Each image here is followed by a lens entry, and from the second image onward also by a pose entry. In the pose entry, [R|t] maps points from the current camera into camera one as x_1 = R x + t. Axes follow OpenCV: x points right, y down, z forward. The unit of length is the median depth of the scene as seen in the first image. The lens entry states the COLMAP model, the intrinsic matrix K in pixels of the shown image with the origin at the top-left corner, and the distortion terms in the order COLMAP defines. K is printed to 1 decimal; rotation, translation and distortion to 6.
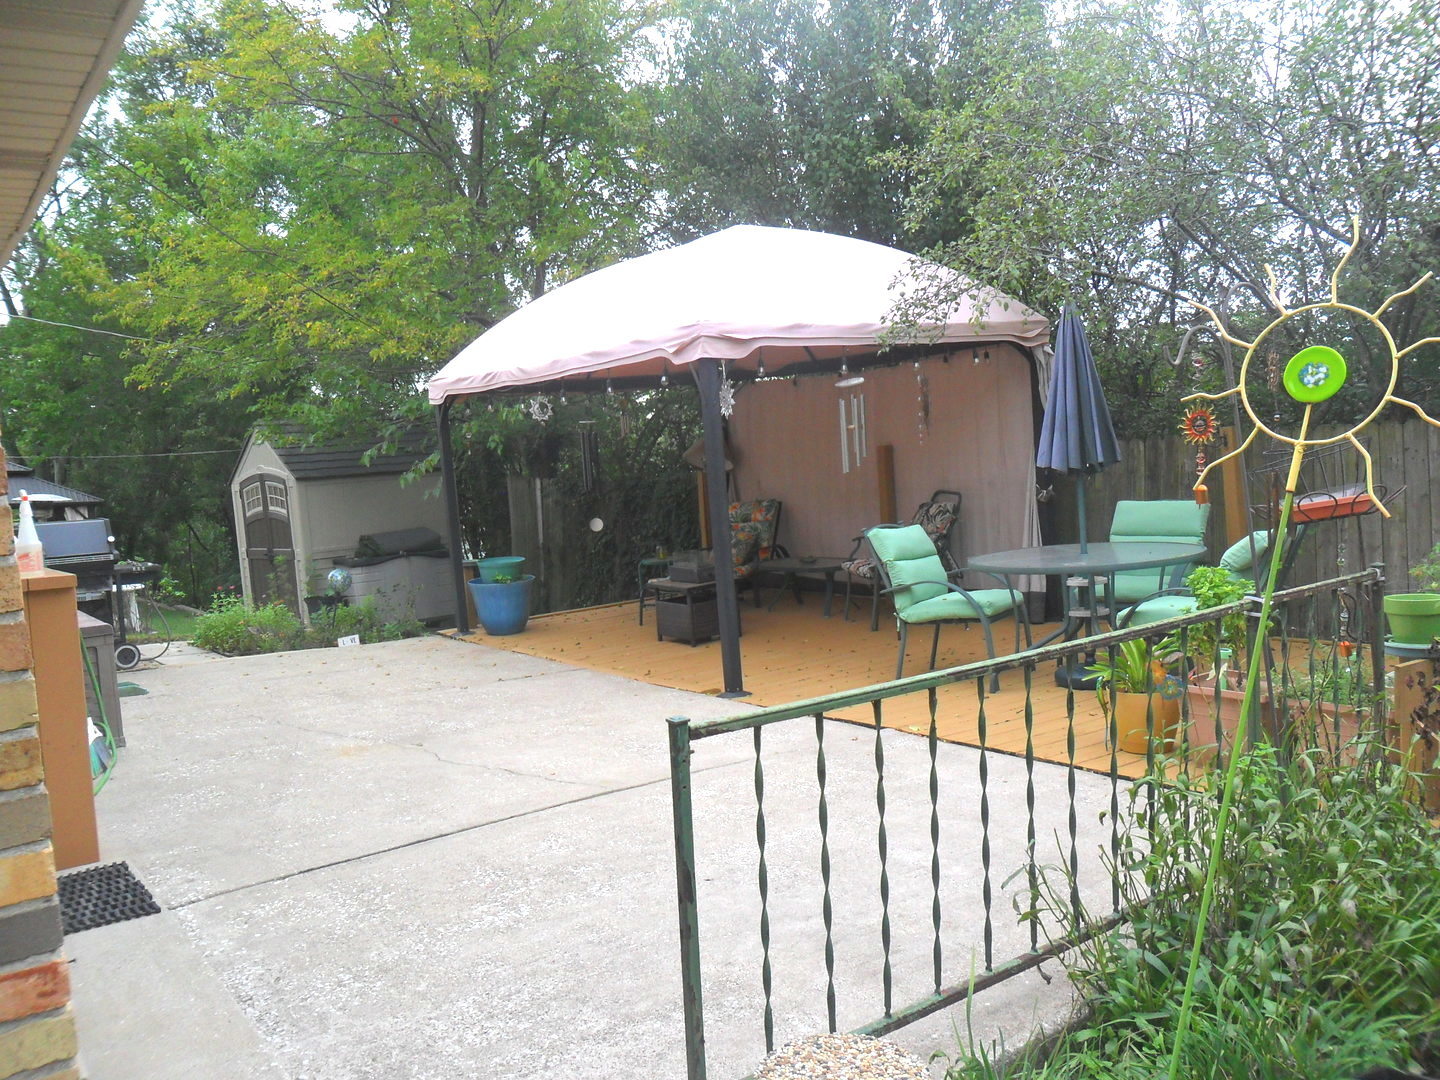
lens RADIAL K [[1169.7, 0, 719.6], [0, 1169.7, 542.1], [0, 0, 1]] dist [-0.015269, 0.006153]
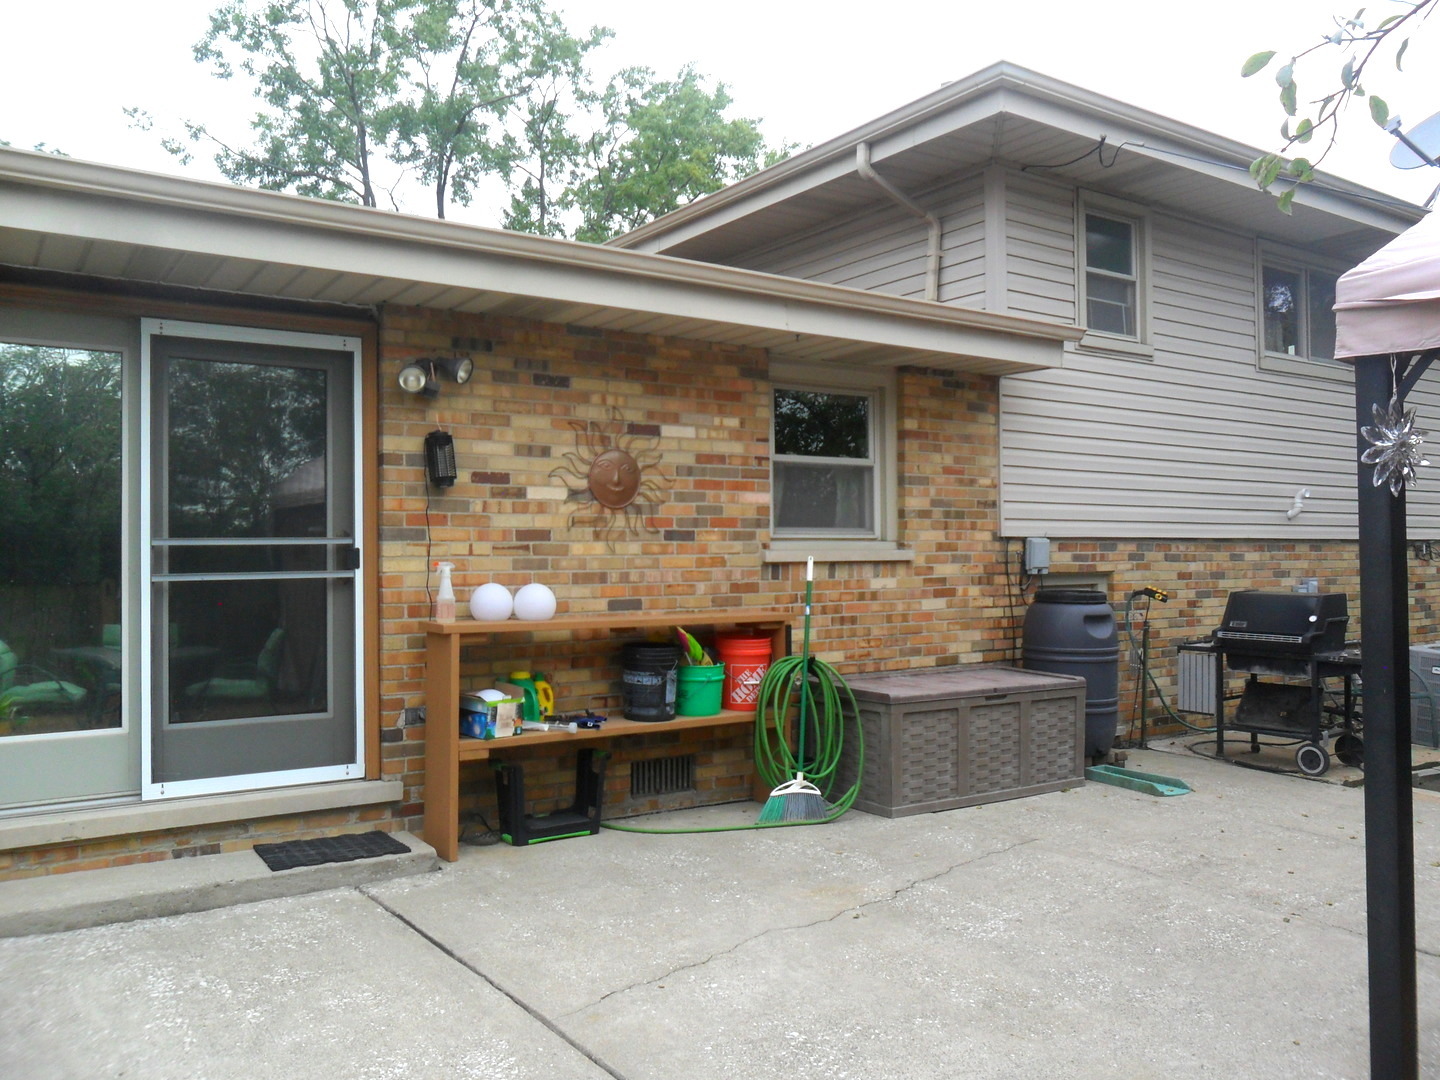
lens RADIAL K [[1169.7, 0, 720.0], [0, 1169.7, 541.0], [0, 0, 1]] dist [-0.015269, 0.006153]
pose [[-0.015864, 0.051308, -0.998557, 0.637386], [-0.083034, 0.995165, 0.052453, -0.136251], [0.996420, 0.083746, -0.011527, 1.124069]]
